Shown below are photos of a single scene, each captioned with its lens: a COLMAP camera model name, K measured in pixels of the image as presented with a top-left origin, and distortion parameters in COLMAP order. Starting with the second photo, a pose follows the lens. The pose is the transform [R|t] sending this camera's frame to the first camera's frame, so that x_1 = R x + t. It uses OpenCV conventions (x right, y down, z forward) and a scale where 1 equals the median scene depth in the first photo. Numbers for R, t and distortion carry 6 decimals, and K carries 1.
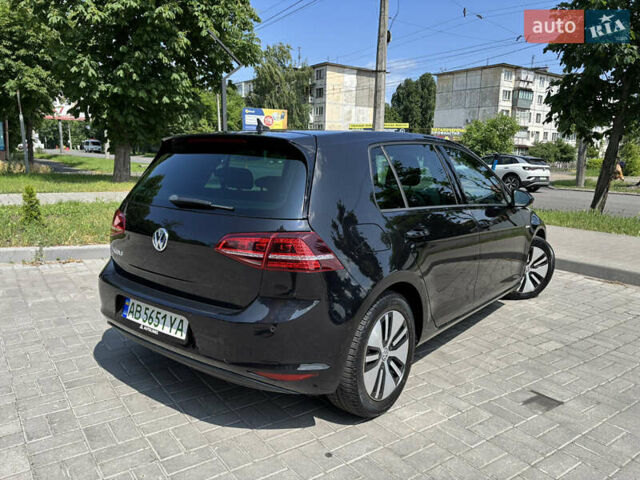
lens RADIAL K [[481.5, 0, 318.2], [0, 481.5, 239.0], [0, 0, 1]] dist [0.047353, -0.054691]
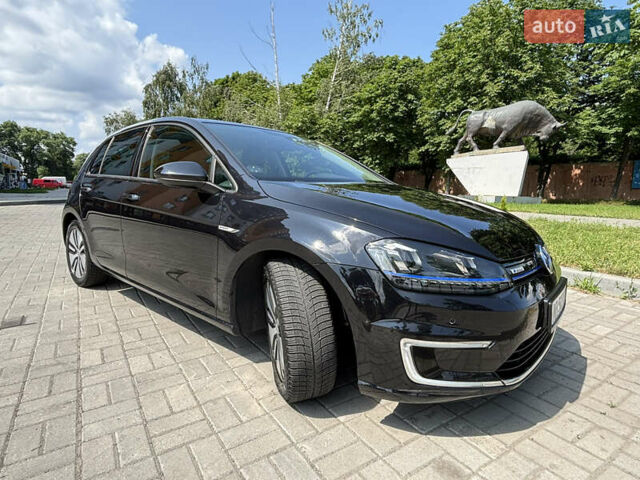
lens RADIAL K [[360.3, 0, 321.5], [0, 360.3, 239.5], [0, 0, 1]] dist [-0.002667, -0.001047]
pose [[-0.033021, 0.117392, -0.992536, 0.976953], [-0.178889, 0.976347, 0.121429, -0.099248], [0.983315, 0.181563, -0.011240, 1.282355]]
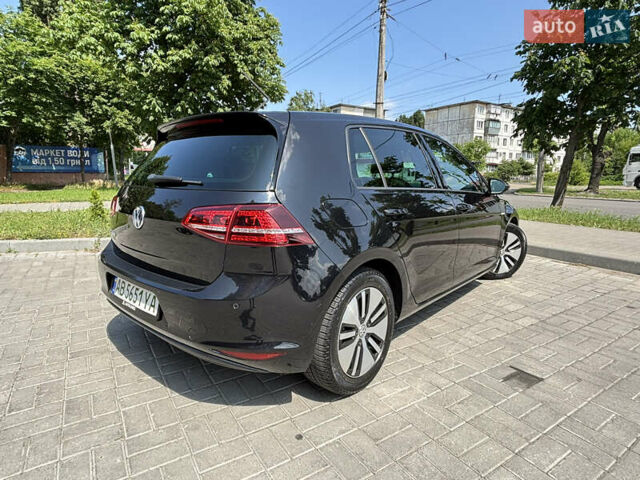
lens RADIAL K [[359.0, 0, 315.5], [0, 359.0, 237.9], [0, 0, 1]] dist [0.030215, -0.043627]
pose [[0.998280, -0.006779, -0.058237, 0.056934], [0.006883, 0.999975, 0.001590, 0.028982], [0.058225, -0.001988, 0.998302, 0.166967]]
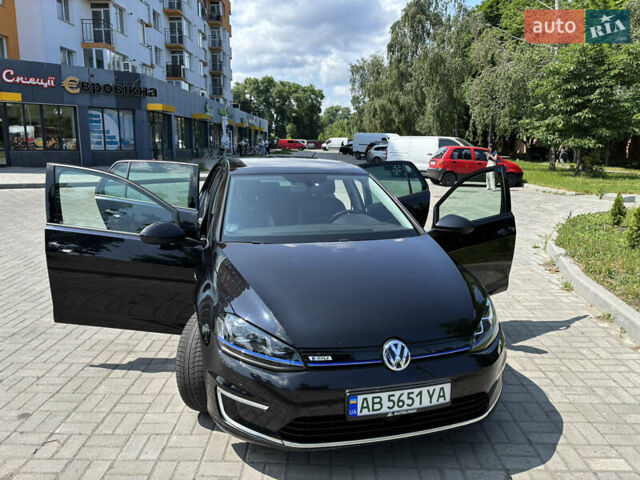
lens RADIAL K [[481.5, 0, 318.2], [0, 481.5, 239.0], [0, 0, 1]] dist [0.047353, -0.054691]
pose [[-0.589709, 0.123969, -0.798044, 1.069259], [-0.164126, 0.949133, 0.268719, -0.376701], [0.790763, 0.289446, -0.539366, 1.791499]]
